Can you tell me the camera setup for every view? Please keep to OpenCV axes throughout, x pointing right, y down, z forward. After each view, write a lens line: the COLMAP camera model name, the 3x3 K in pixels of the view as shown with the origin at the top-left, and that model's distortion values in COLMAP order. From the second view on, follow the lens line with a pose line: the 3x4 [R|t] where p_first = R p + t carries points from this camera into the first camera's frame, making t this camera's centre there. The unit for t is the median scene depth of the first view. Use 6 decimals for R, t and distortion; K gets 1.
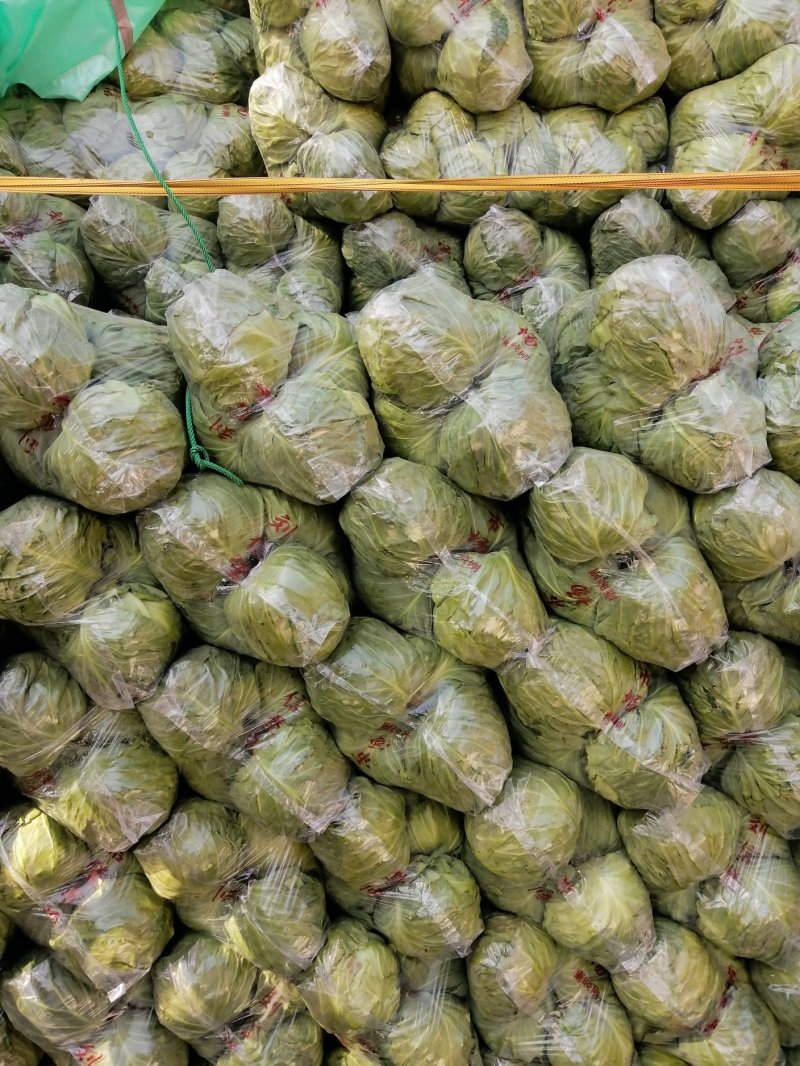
lens RADIAL K [[855.1, 0, 400.0], [0, 855.1, 533.0], [0, 0, 1]] dist [-0.005359, 0.047528]
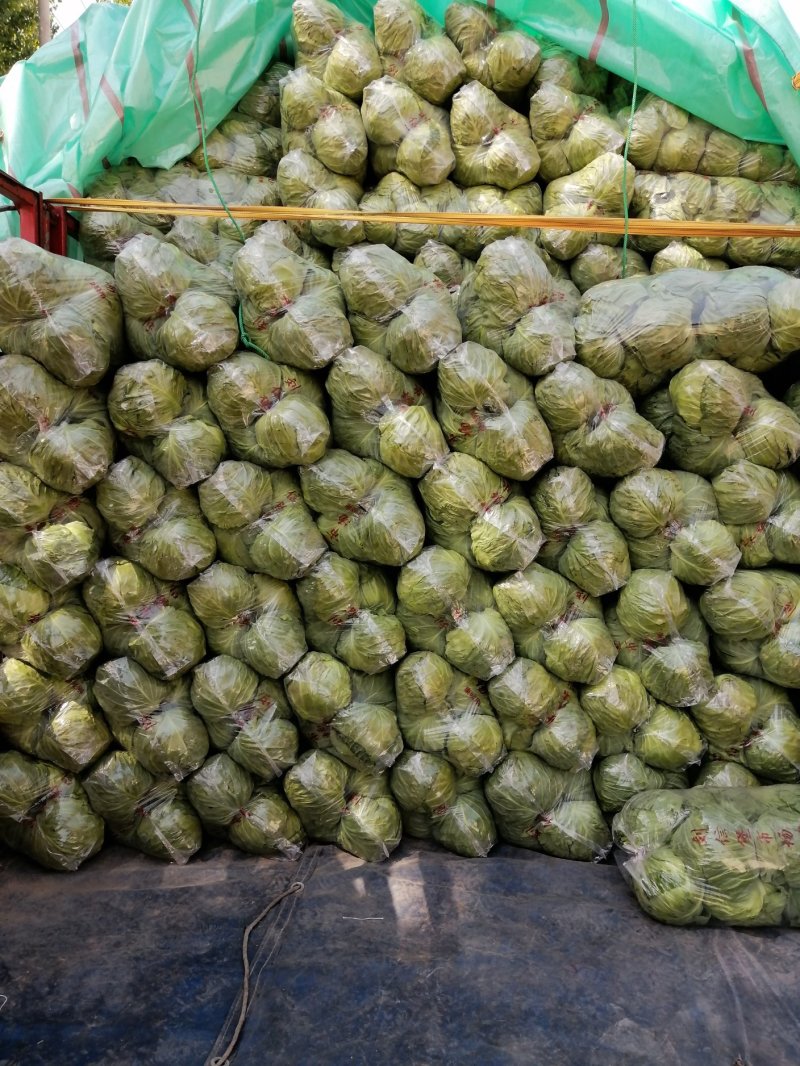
lens RADIAL K [[855.1, 0, 400.0], [0, 855.1, 533.0], [0, 0, 1]] dist [-0.005359, 0.047528]
pose [[0.999049, 0.033342, 0.028109, 0.035880], [-0.028514, 0.987116, -0.157442, 0.505700], [-0.032996, 0.156491, 0.987128, -0.588861]]
